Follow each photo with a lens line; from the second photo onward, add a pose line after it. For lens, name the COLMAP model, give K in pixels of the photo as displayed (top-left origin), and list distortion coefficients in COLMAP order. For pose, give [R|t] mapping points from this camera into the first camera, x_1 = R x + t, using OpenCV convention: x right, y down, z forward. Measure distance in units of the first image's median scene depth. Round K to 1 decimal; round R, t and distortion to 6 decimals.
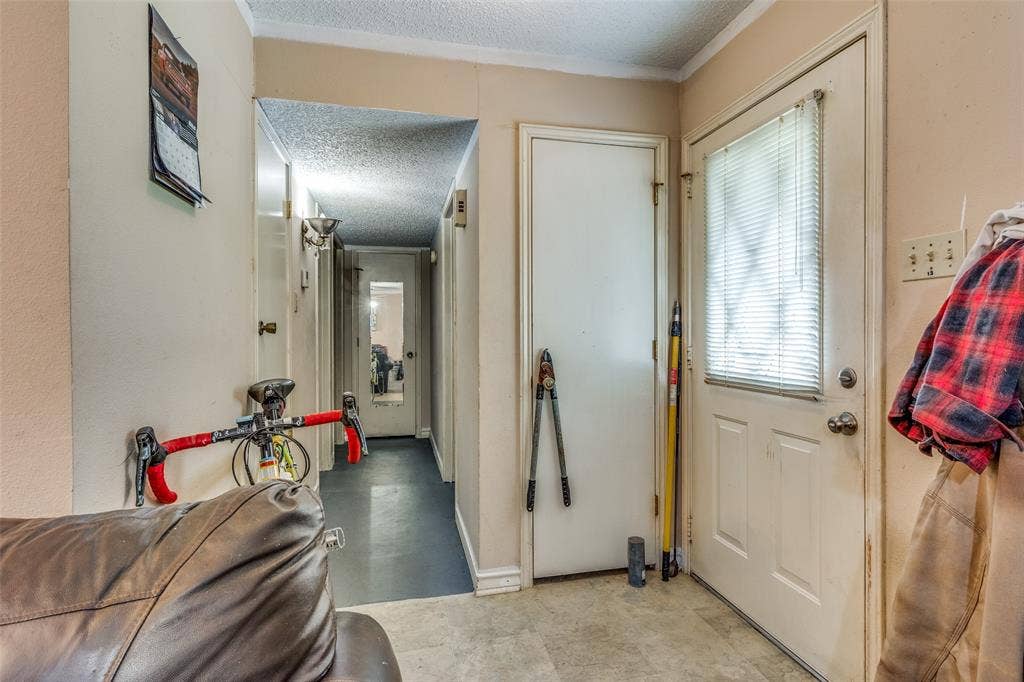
lens RADIAL K [[497.4, 0, 518.9], [0, 497.4, 339.2], [0, 0, 1]] dist [-0.001274, 0.000418]
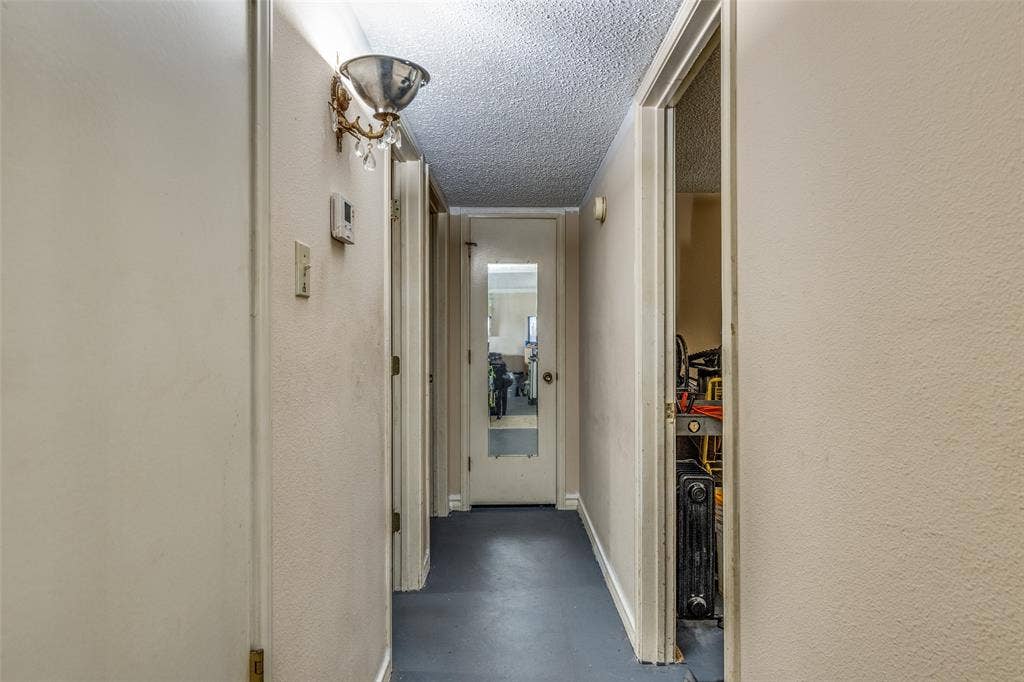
lens RADIAL K [[497.4, 0, 518.9], [0, 497.4, 339.2], [0, 0, 1]] dist [-0.001274, 0.000418]
pose [[0.976163, -0.001396, -0.217035, -0.120297], [-0.000549, 0.999960, -0.008901, -0.011744], [0.217039, 0.008808, 0.976123, 0.380912]]
